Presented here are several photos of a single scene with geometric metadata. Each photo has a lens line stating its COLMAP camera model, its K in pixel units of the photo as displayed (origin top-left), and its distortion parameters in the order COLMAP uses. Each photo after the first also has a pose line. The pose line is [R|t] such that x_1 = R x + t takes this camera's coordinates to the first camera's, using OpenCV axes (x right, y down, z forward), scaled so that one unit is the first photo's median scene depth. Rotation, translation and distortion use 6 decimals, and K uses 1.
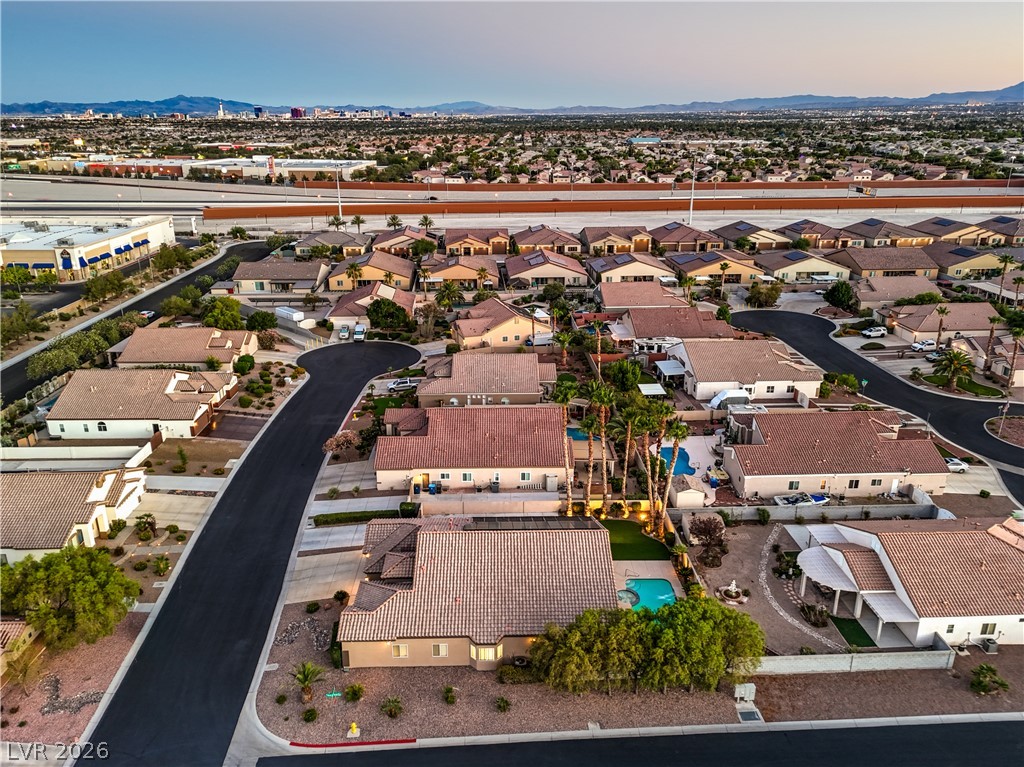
lens RADIAL K [[753.8, 0, 512.0], [0, 753.8, 383.5], [0, 0, 1]] dist [0.086346, -0.078654]
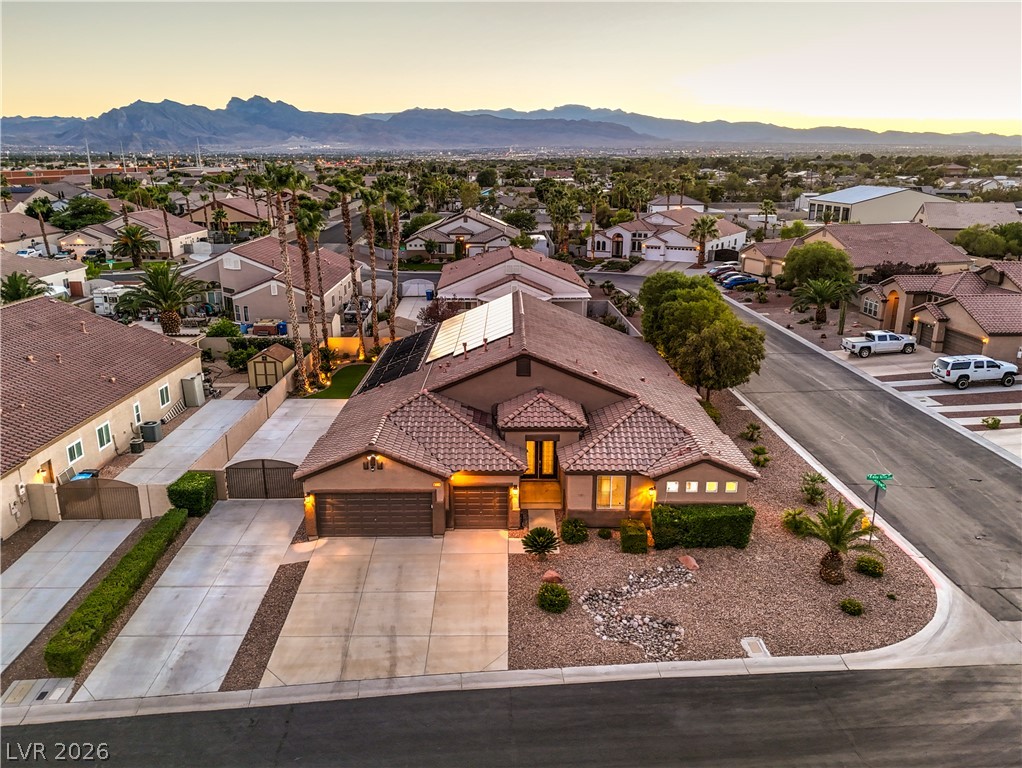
lens RADIAL K [[752.4, 0, 511.0], [0, 752.4, 384.0], [0, 0, 1]] dist [0.086346, -0.078654]
pose [[0.020847, -0.282266, 0.959110, -0.245092], [0.335389, 0.905704, 0.259258, 0.032122], [-0.941849, 0.316270, 0.113550, 0.375238]]
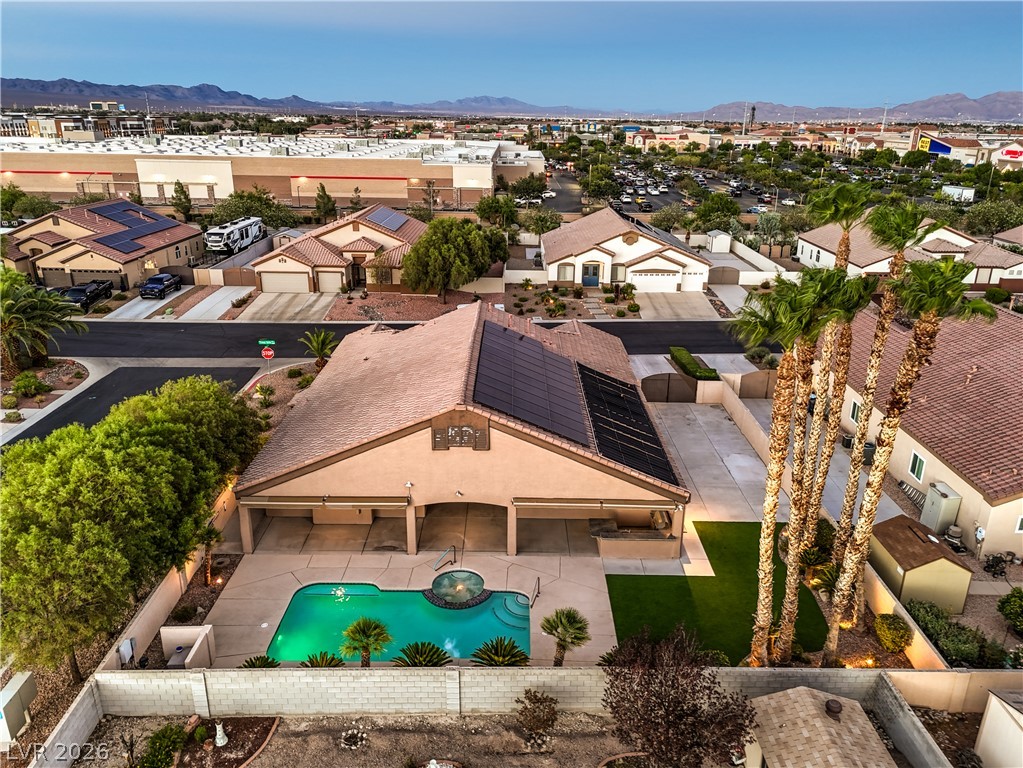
lens RADIAL K [[753.1, 0, 511.5], [0, 753.1, 384.0], [0, 0, 1]] dist [0.086346, -0.078654]
pose [[-0.027390, 0.336259, -0.941371, 0.207503], [-0.345685, 0.880436, 0.324551, 0.013895], [0.937951, 0.334308, 0.092125, 0.387735]]
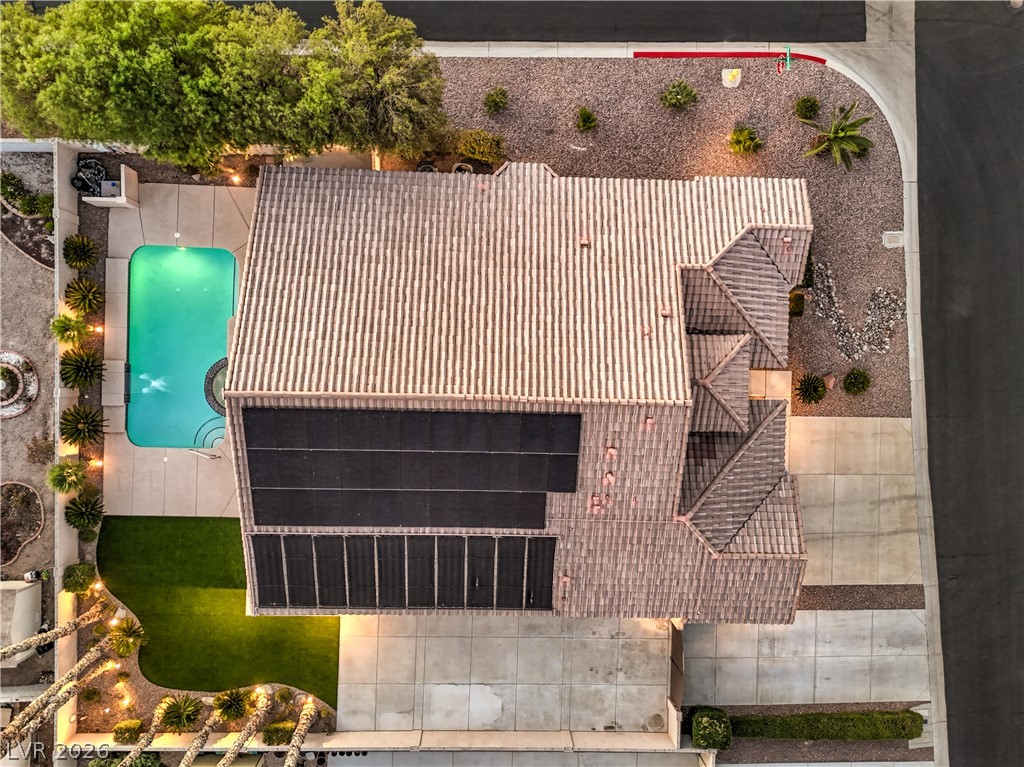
lens RADIAL K [[753.8, 0, 512.0], [0, 753.8, 383.5], [0, 0, 1]] dist [0.086346, -0.078654]
pose [[-0.998200, -0.045597, -0.038953, -0.003377], [-0.020502, -0.350933, 0.936176, -0.073872], [-0.056357, 0.935290, 0.349367, 0.332762]]
